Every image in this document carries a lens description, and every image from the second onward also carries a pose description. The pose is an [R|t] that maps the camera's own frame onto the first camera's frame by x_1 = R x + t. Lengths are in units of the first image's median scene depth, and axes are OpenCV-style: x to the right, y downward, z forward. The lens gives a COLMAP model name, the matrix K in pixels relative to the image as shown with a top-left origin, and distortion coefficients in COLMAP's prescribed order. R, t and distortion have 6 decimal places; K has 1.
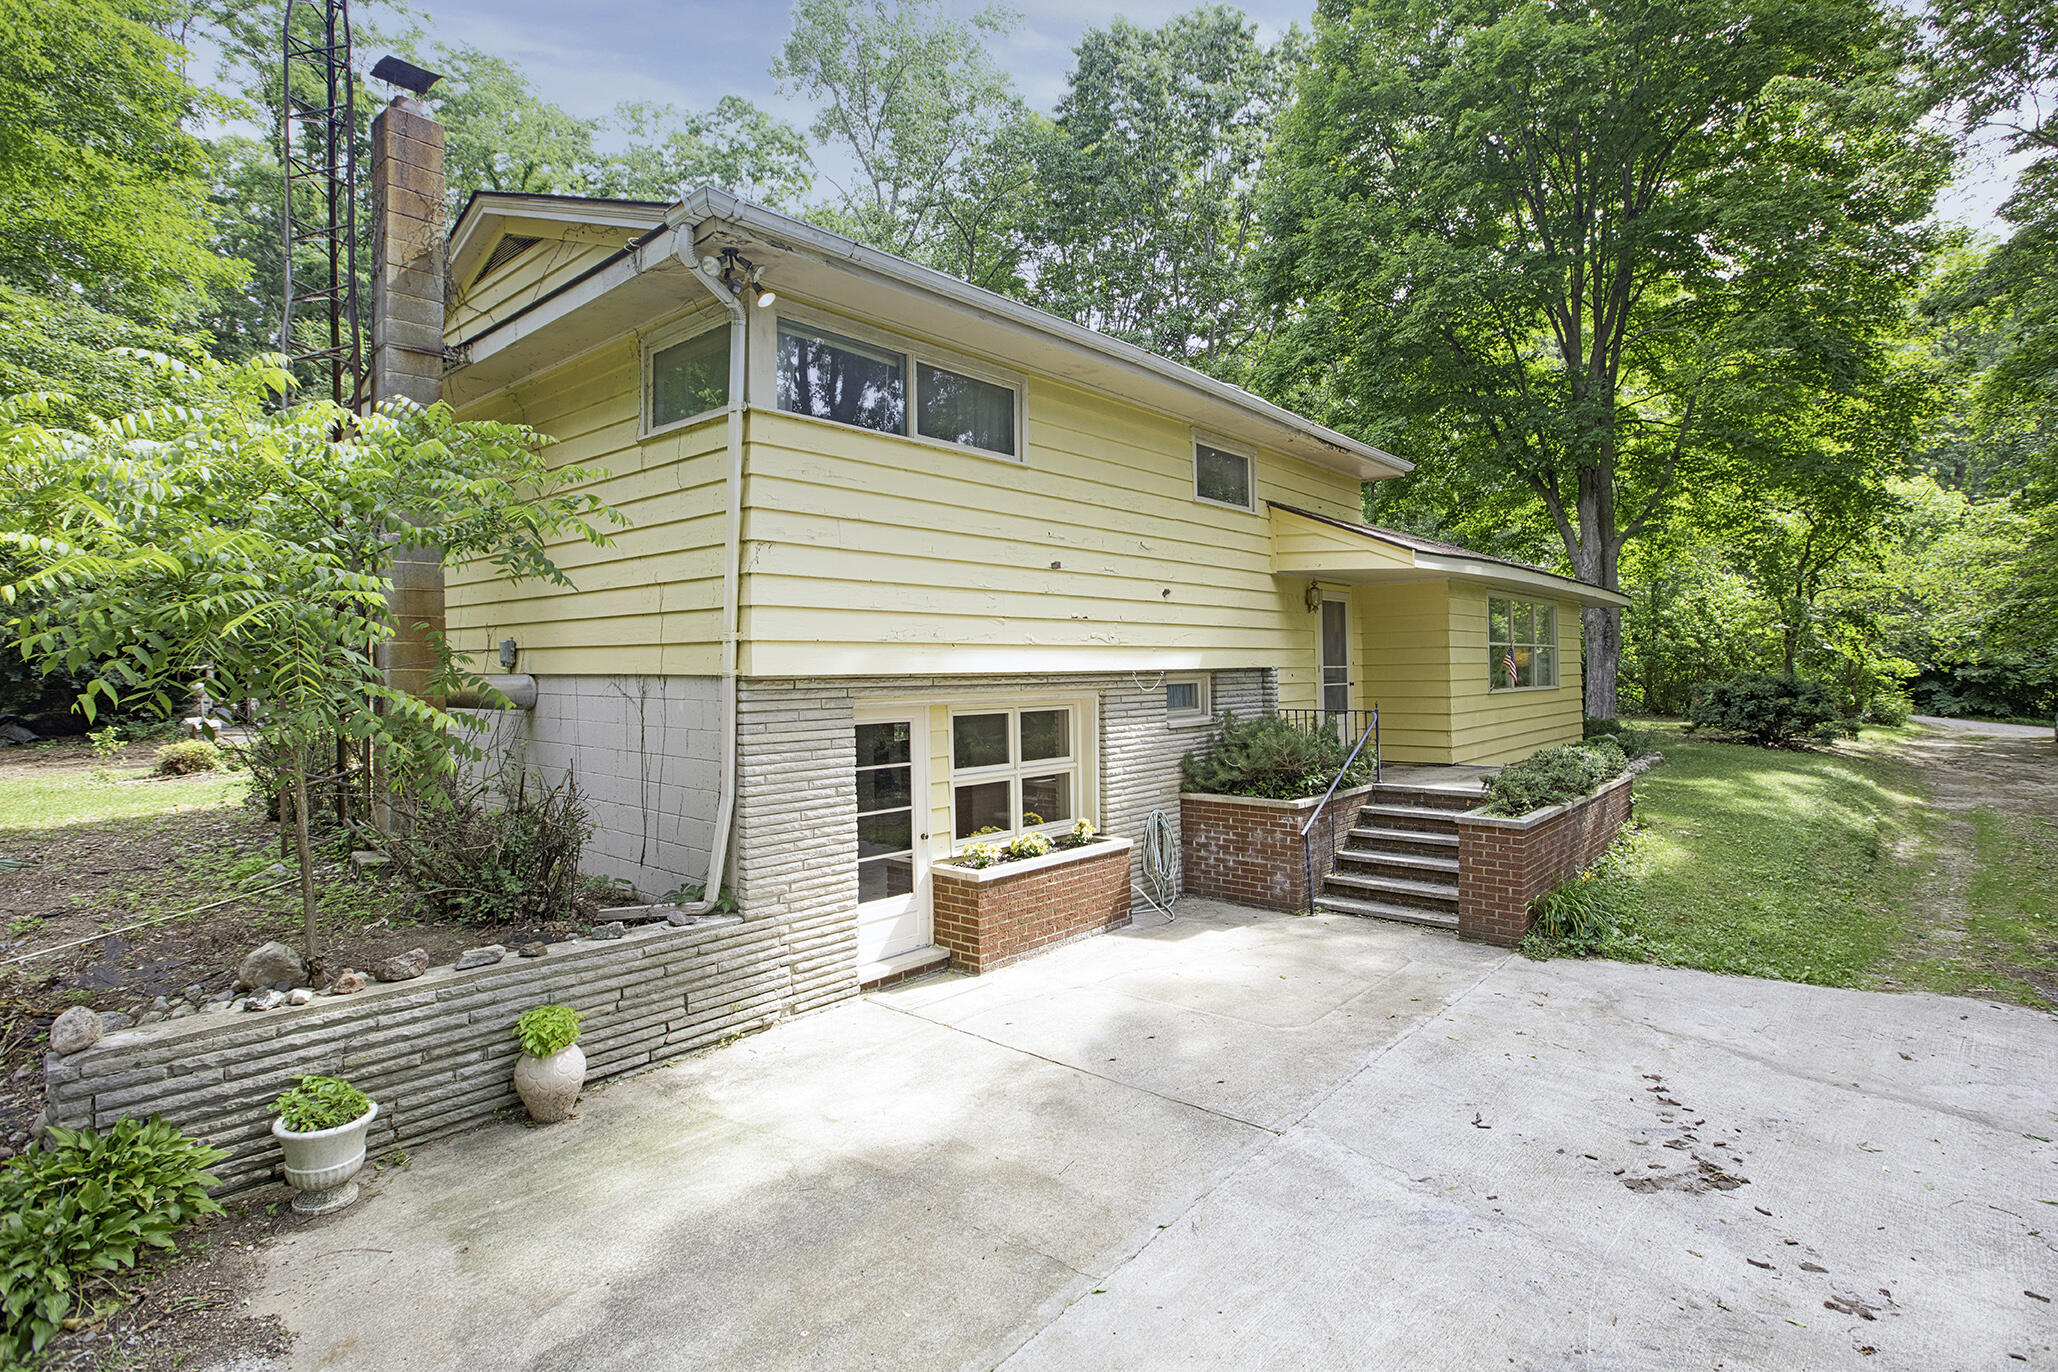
lens RADIAL K [[948.8, 0, 1024.6], [0, 948.8, 685.6], [0, 0, 1]] dist [-0.009455, 0.001098]
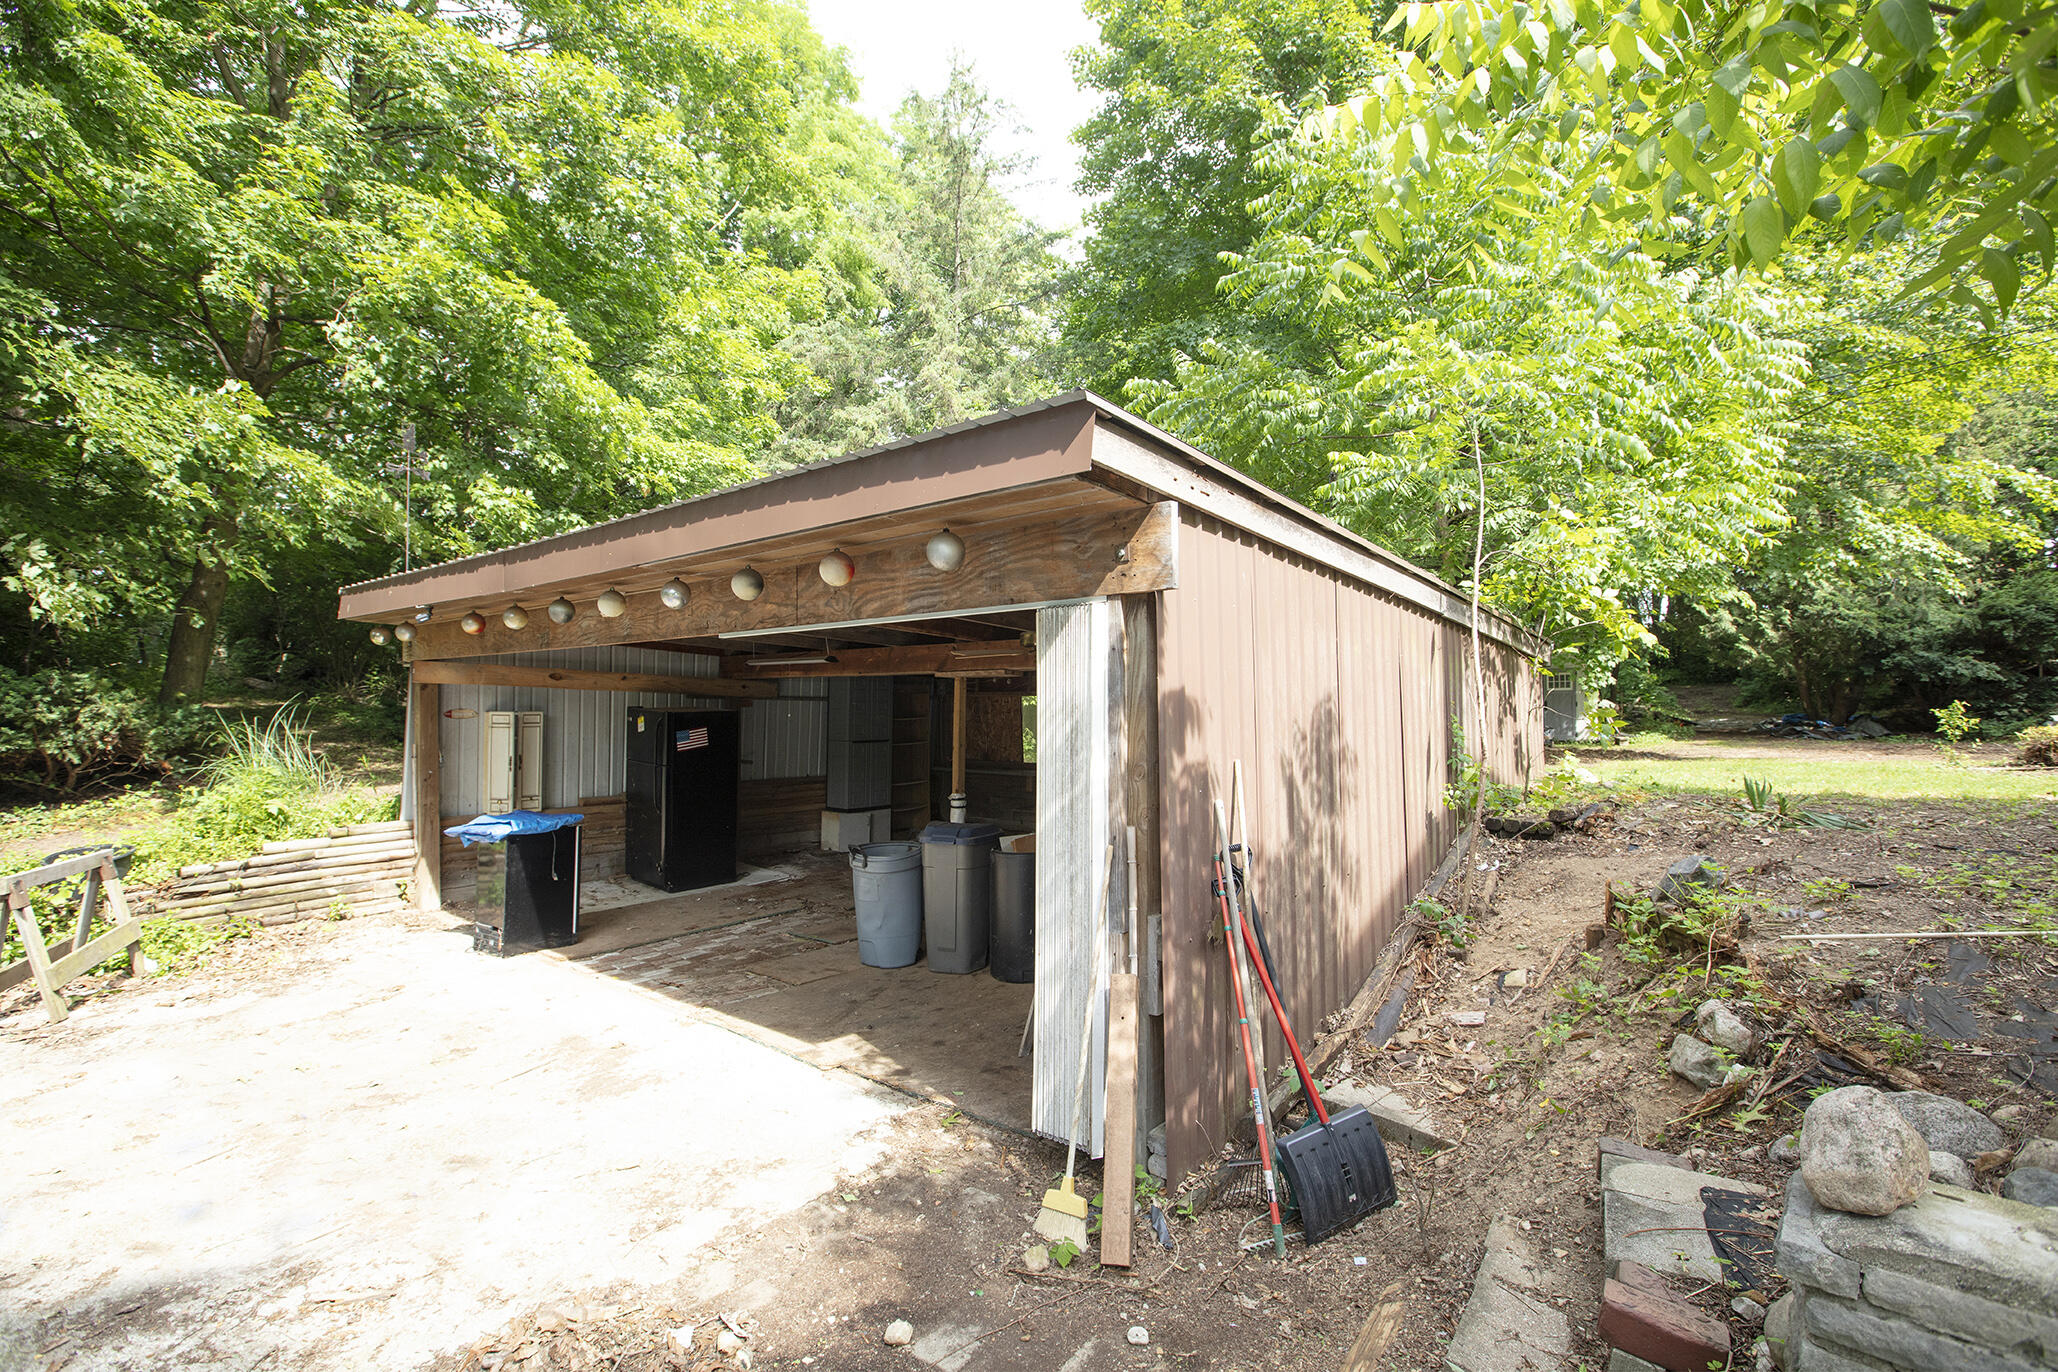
lens RADIAL K [[948.8, 0, 1028.4], [0, 948.8, 683.8], [0, 0, 1]] dist [-0.009455, 0.001098]
pose [[0.018136, -0.009799, -0.999788, -0.405840], [-0.004498, 0.999941, -0.009882, 0.117656], [0.999825, 0.004676, 0.018090, 0.420454]]
